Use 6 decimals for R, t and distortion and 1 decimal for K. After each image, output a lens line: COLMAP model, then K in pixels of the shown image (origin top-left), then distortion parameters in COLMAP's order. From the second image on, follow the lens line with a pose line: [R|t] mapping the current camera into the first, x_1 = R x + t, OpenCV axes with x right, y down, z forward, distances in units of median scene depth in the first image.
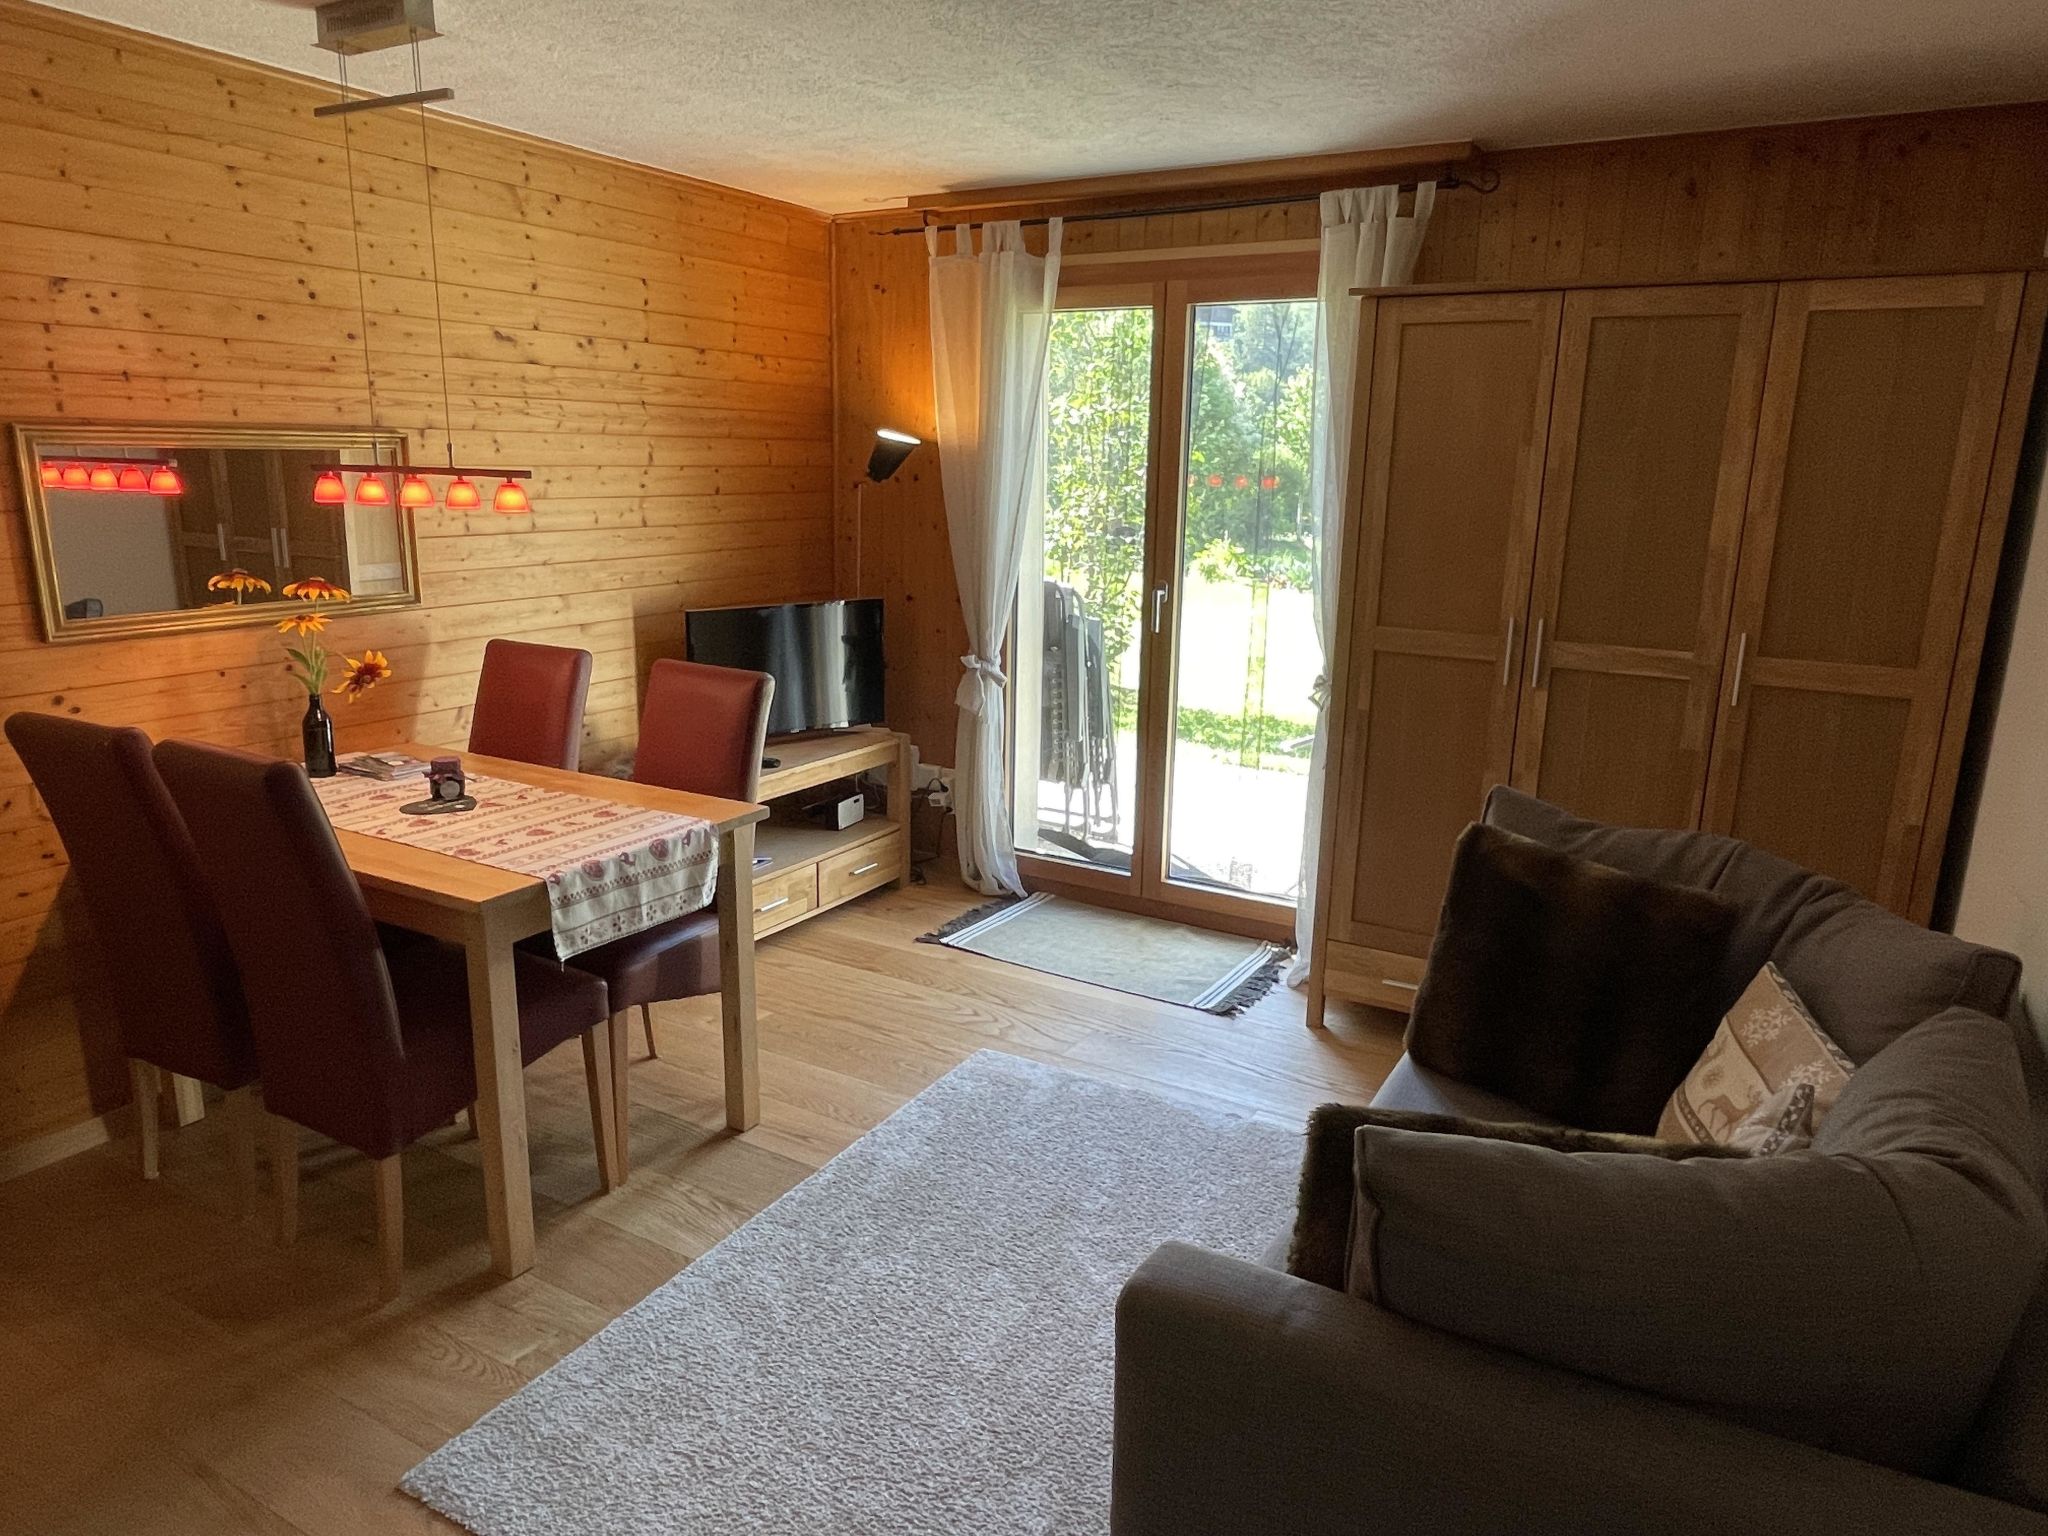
lens RADIAL K [[1323.0, 0, 1022.7], [0, 1323.0, 769.2], [0, 0, 1]] dist [0.006948, -0.000251]
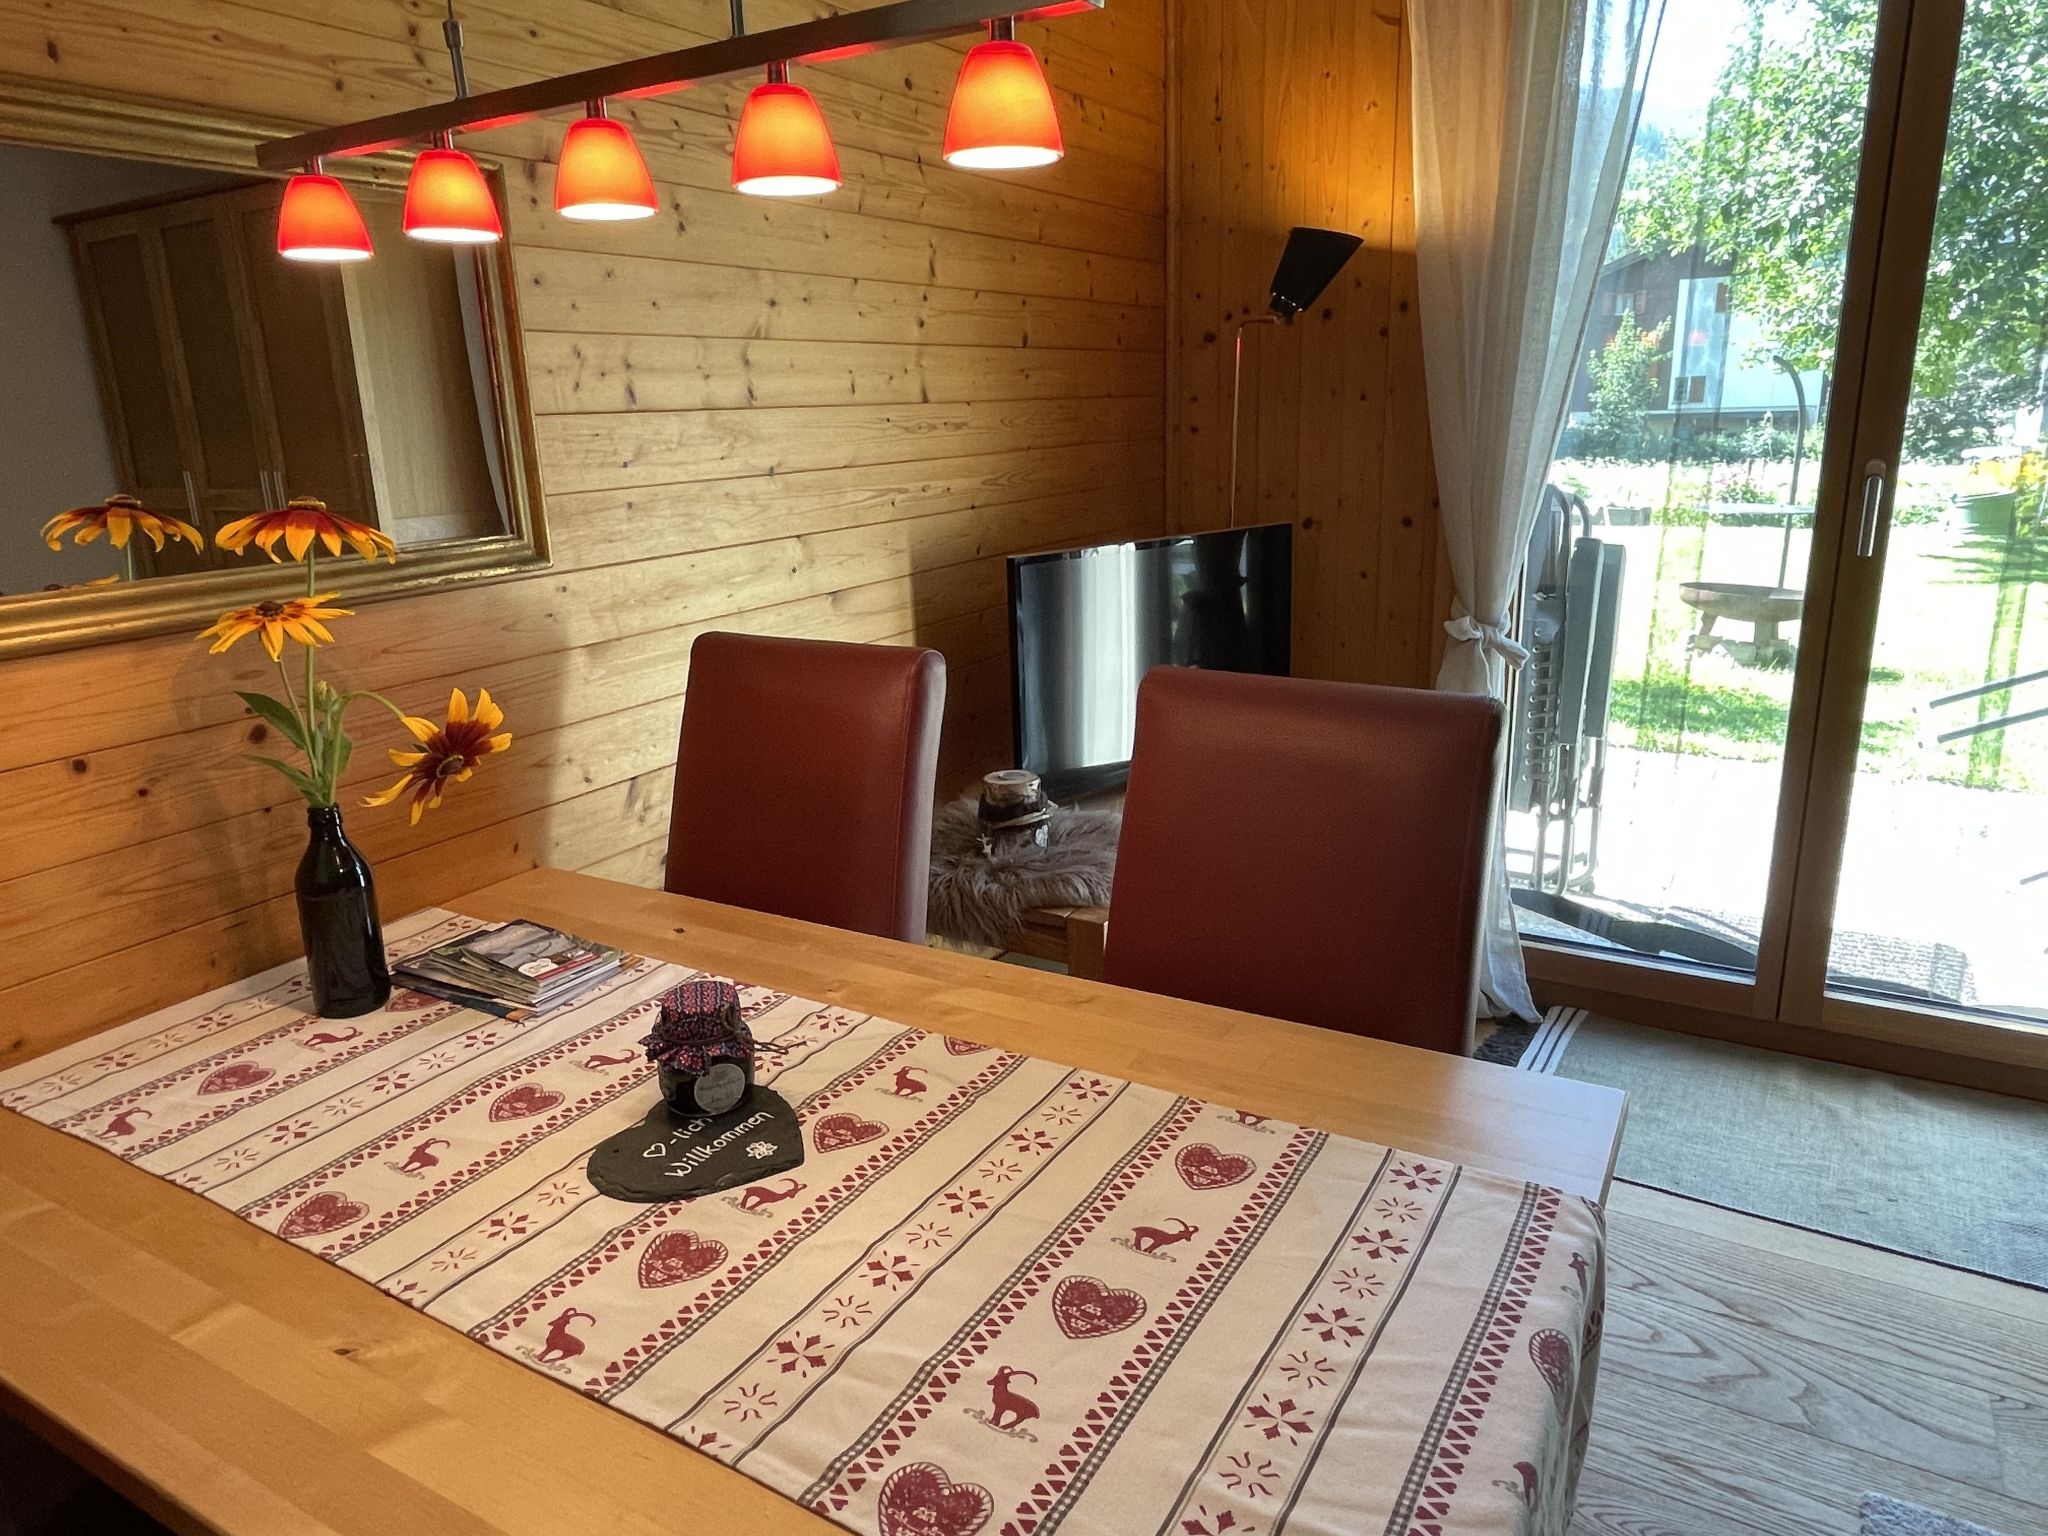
lens RADIAL K [[1323.0, 0, 1024.3], [0, 1323.0, 767.9], [0, 0, 1]] dist [0.006948, -0.000251]
pose [[0.998660, -0.045889, -0.023940, -0.288936], [0.046716, 0.998288, 0.035201, -0.064511], [0.022284, -0.036272, 0.999093, 0.559037]]
